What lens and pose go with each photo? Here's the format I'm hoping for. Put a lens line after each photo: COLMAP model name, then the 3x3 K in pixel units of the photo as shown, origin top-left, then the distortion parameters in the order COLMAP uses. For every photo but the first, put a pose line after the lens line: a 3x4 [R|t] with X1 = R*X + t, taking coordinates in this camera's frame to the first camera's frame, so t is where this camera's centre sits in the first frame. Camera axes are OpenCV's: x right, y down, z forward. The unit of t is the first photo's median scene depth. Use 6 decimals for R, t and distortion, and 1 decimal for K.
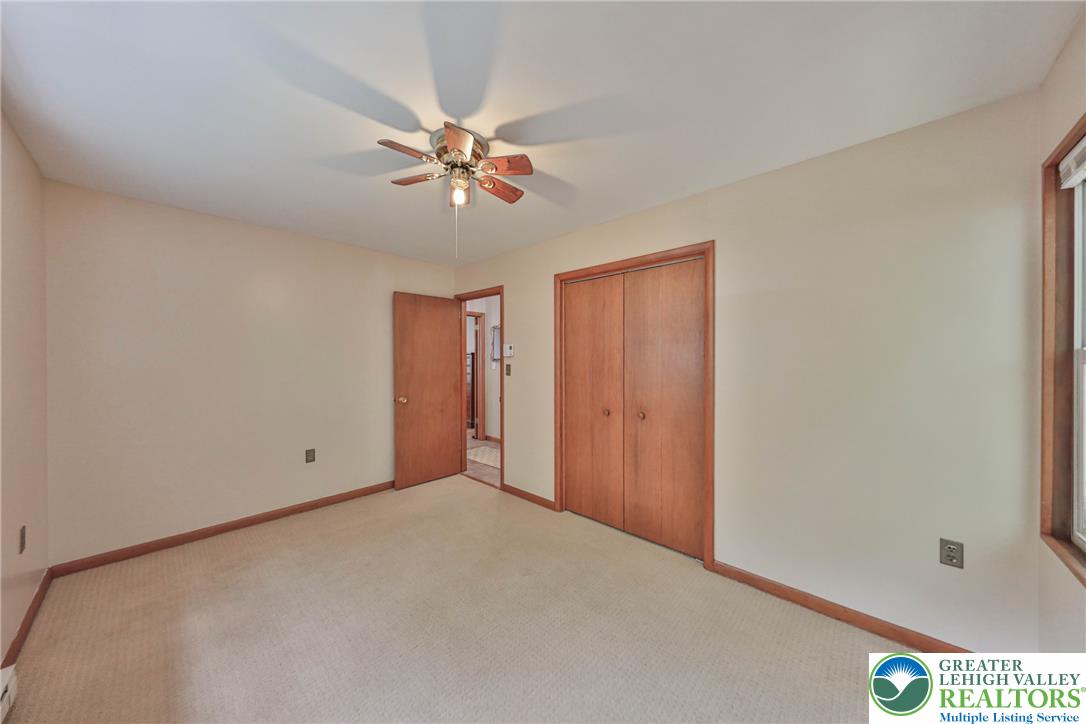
lens RADIAL K [[373.6, 0, 548.1], [0, 373.6, 355.3], [0, 0, 1]] dist [-0.000244, -0.000019]
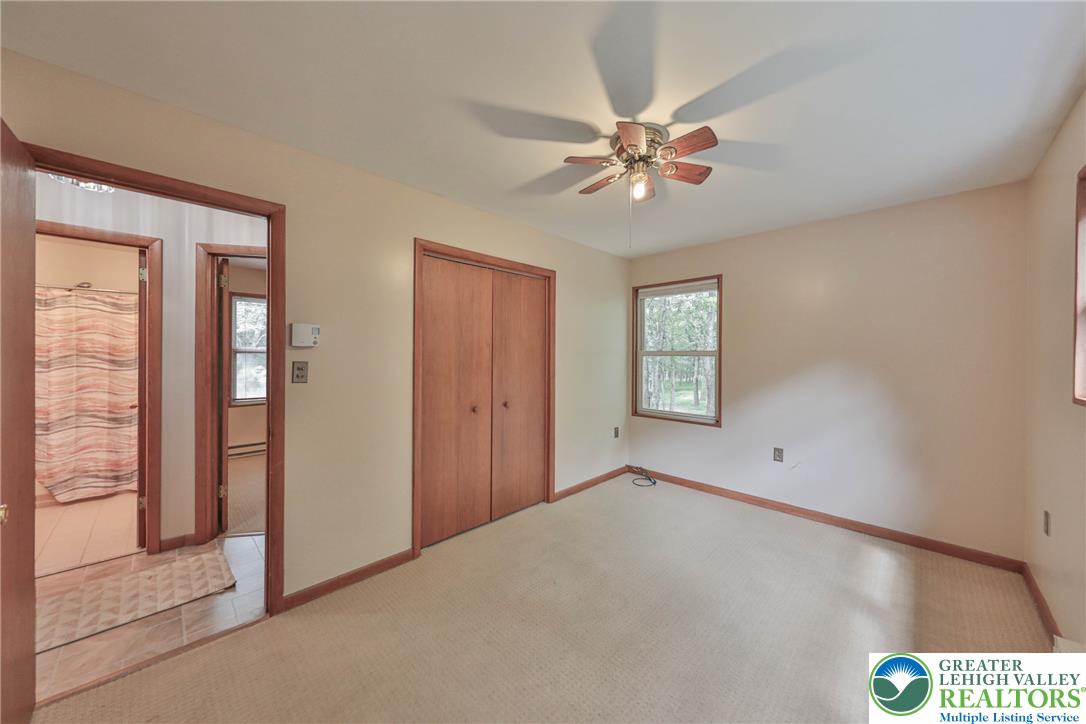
lens RADIAL K [[373.6, 0, 548.1], [0, 373.6, 355.3], [0, 0, 1]] dist [-0.000244, -0.000019]
pose [[0.027673, -0.003884, 0.999609, -0.799634], [-0.001239, 0.999992, 0.003919, 0.010524], [-0.999616, -0.001347, 0.027668, 0.798386]]
